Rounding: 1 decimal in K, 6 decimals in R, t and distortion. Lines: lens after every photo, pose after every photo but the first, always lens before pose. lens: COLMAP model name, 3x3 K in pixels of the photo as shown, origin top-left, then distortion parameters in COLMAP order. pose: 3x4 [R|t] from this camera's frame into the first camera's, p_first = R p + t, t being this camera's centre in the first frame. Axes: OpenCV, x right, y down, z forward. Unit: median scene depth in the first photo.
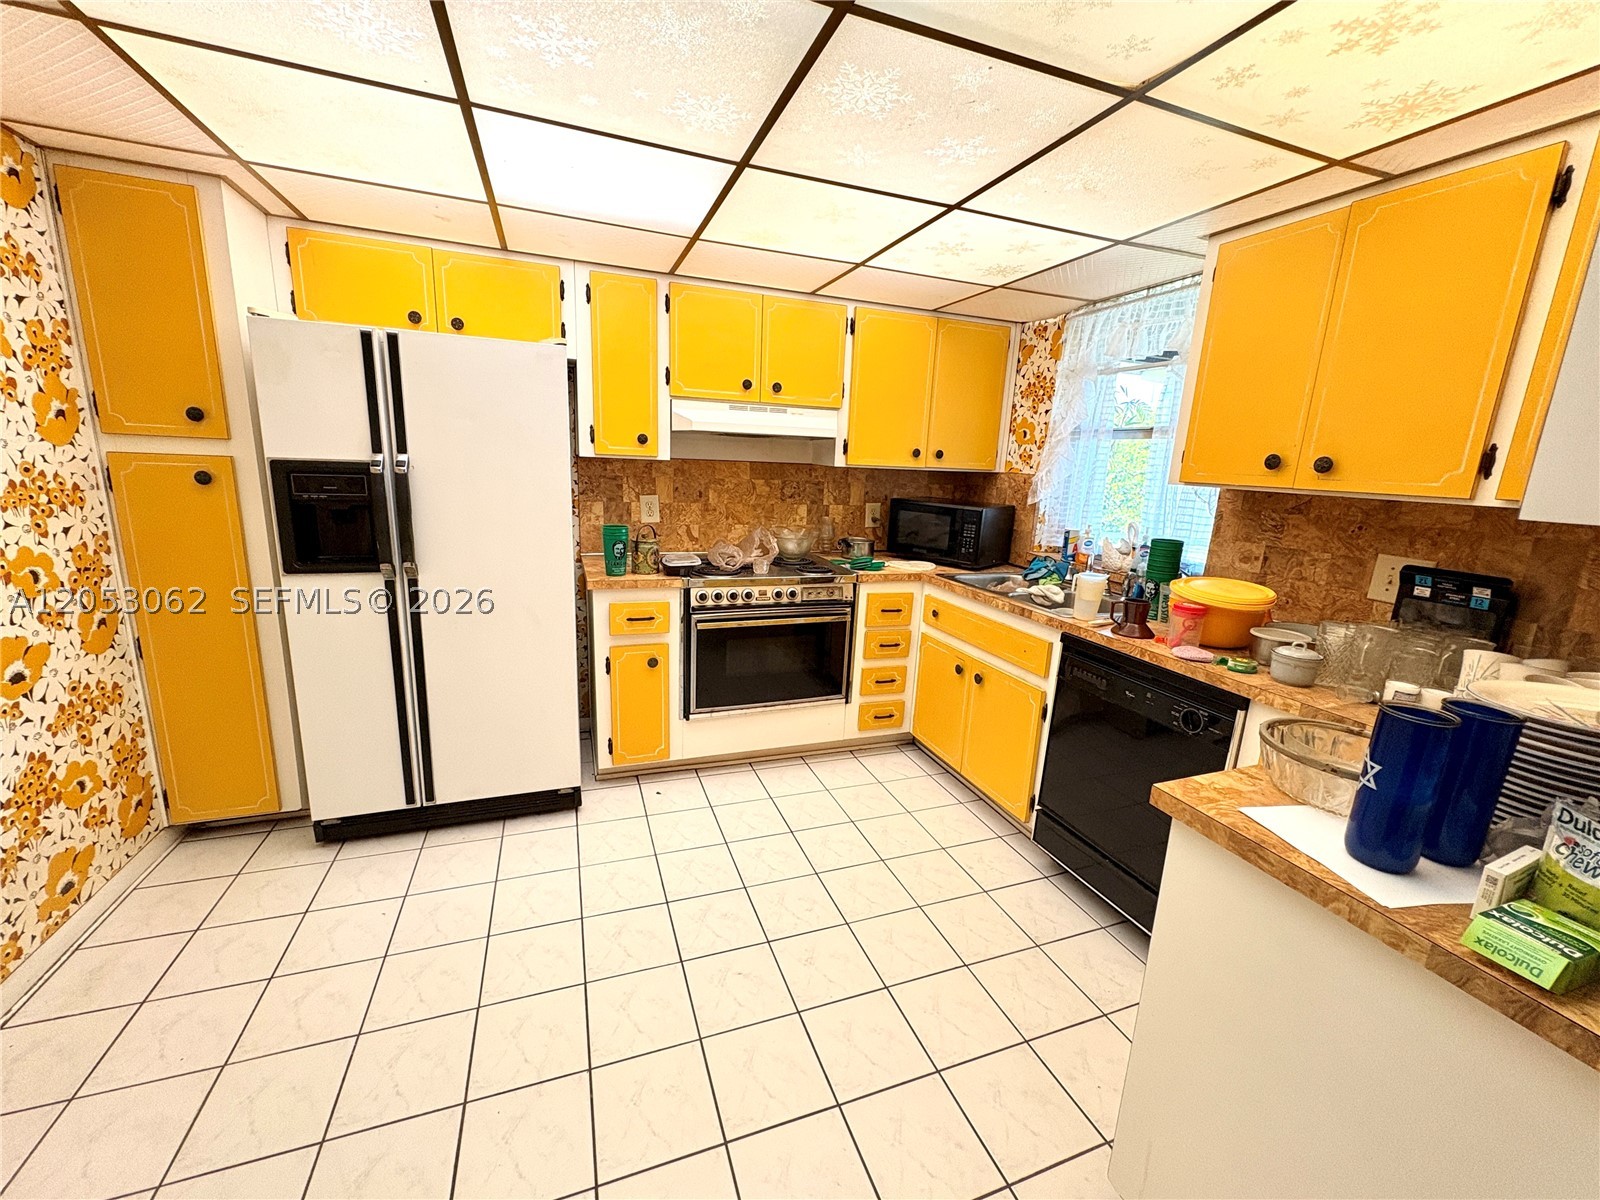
lens RADIAL K [[636.8, 0, 798.4], [0, 636.8, 596.6], [0, 0, 1]] dist [0.000088, -0.000852]
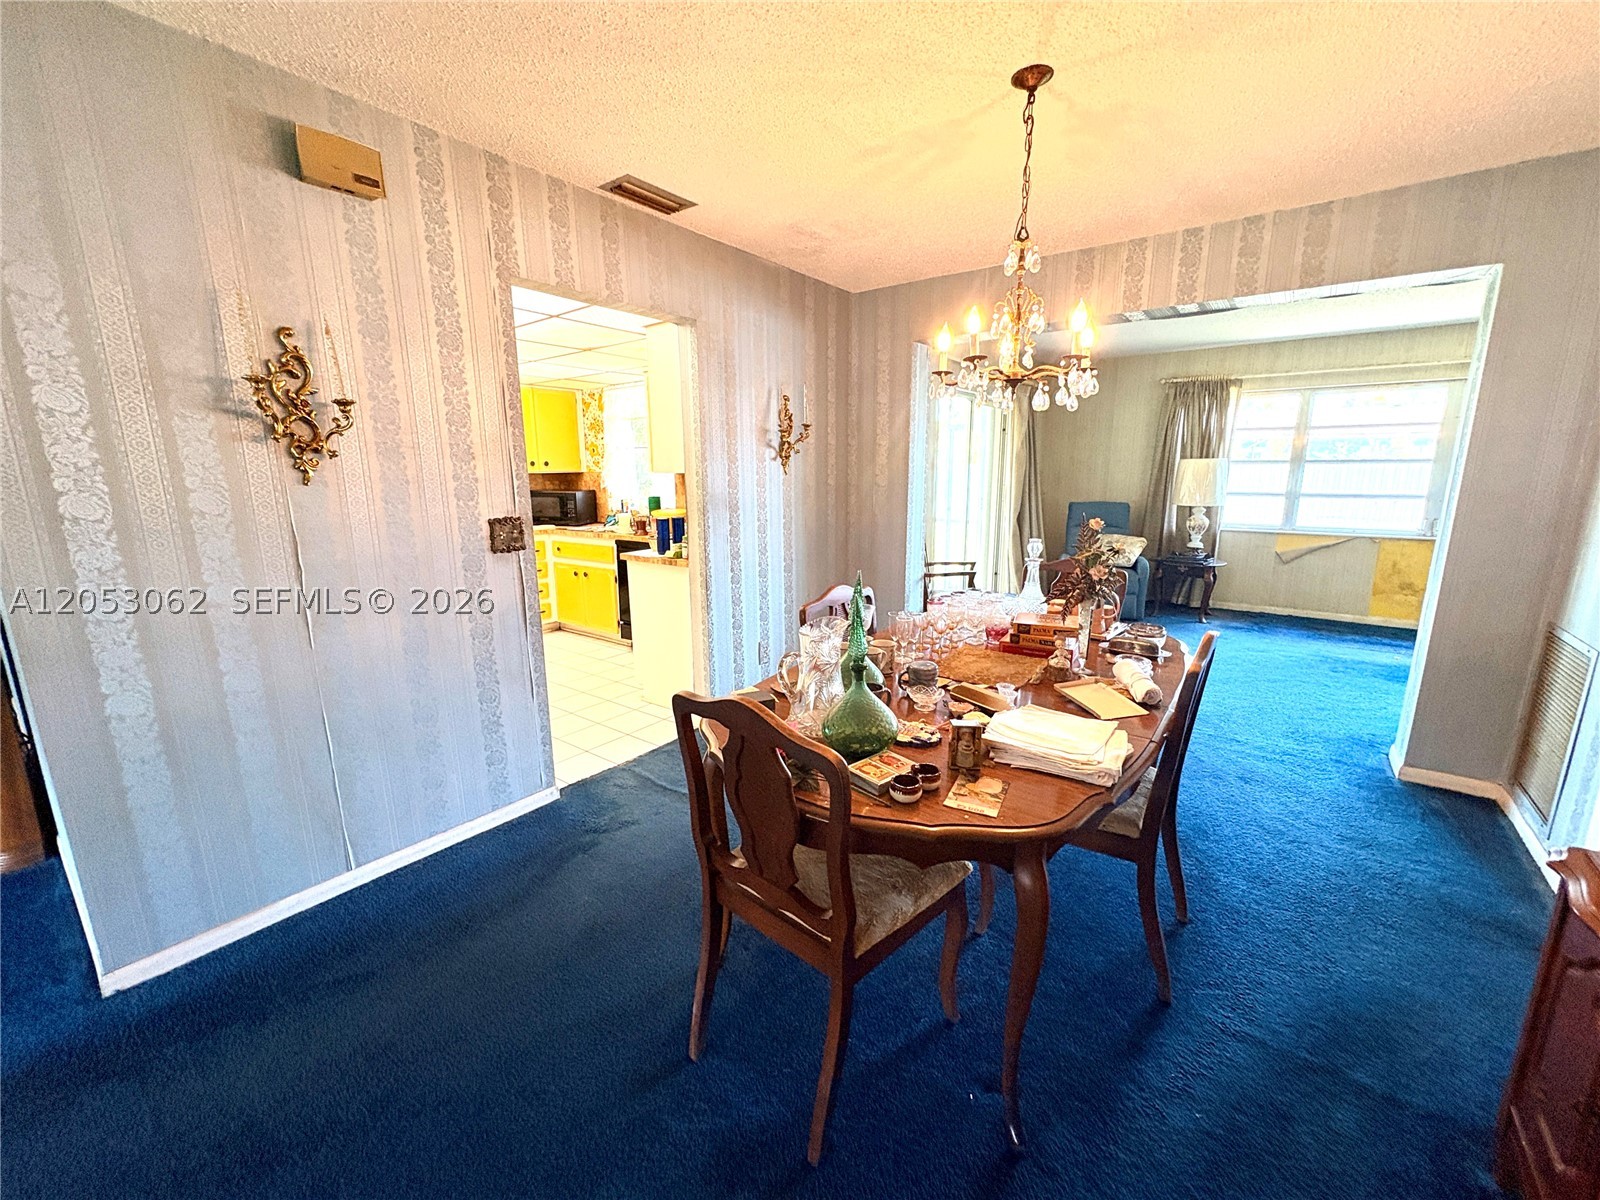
lens RADIAL K [[636.8, 0, 797.7], [0, 636.8, 601.5], [0, 0, 1]] dist [0.000088, -0.000852]
pose [[0.840909, -0.157926, 0.517620, -0.207960], [0.157294, 0.986506, 0.045448, 0.226965], [-0.517813, 0.043201, 0.854403, -1.058621]]
